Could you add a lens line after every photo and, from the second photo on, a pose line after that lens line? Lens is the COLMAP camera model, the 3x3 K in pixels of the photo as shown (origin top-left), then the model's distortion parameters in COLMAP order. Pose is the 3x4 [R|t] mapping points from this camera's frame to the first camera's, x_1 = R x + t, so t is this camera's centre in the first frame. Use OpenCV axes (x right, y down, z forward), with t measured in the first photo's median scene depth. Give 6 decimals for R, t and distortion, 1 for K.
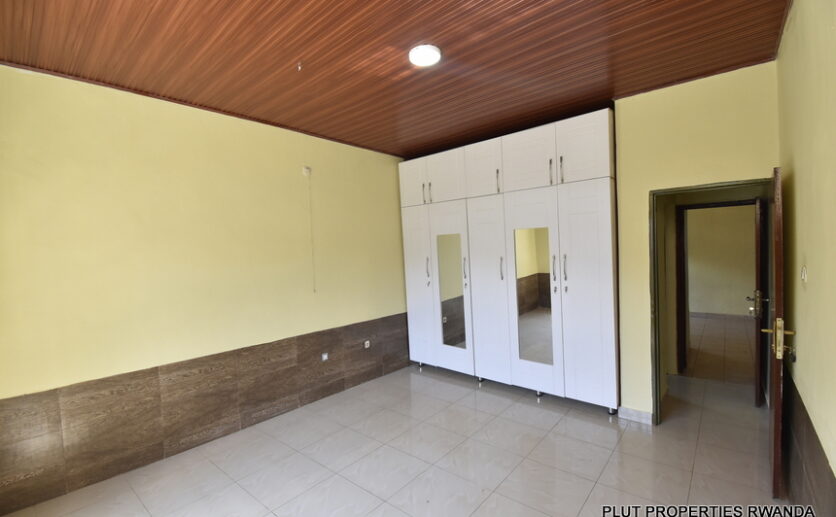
lens RADIAL K [[378.2, 0, 417.1], [0, 378.2, 255.7], [0, 0, 1]] dist [0.017090, -0.001160]
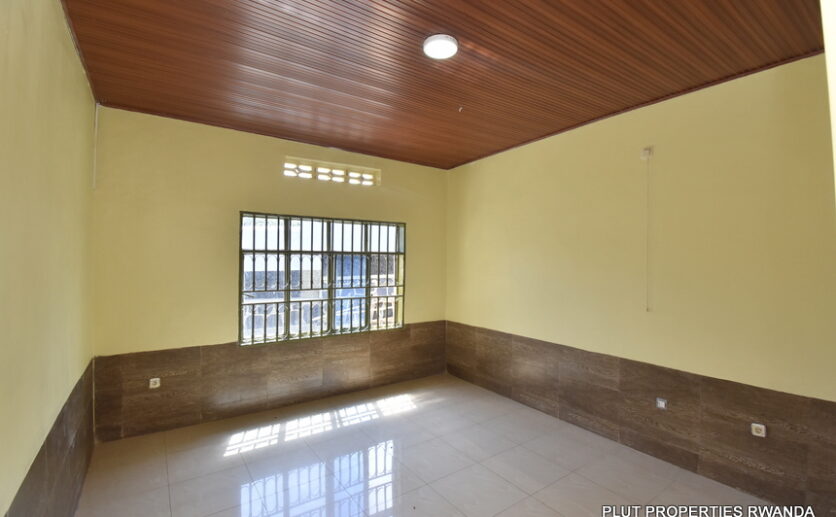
lens RADIAL K [[378.2, 0, 420.0], [0, 378.2, 257.6], [0, 0, 1]] dist [0.017090, -0.001160]
pose [[-0.218167, 0.023165, -0.975637, 0.611184], [-0.027927, 0.999161, 0.029968, -0.024133], [0.975512, 0.033784, -0.217337, 0.749967]]
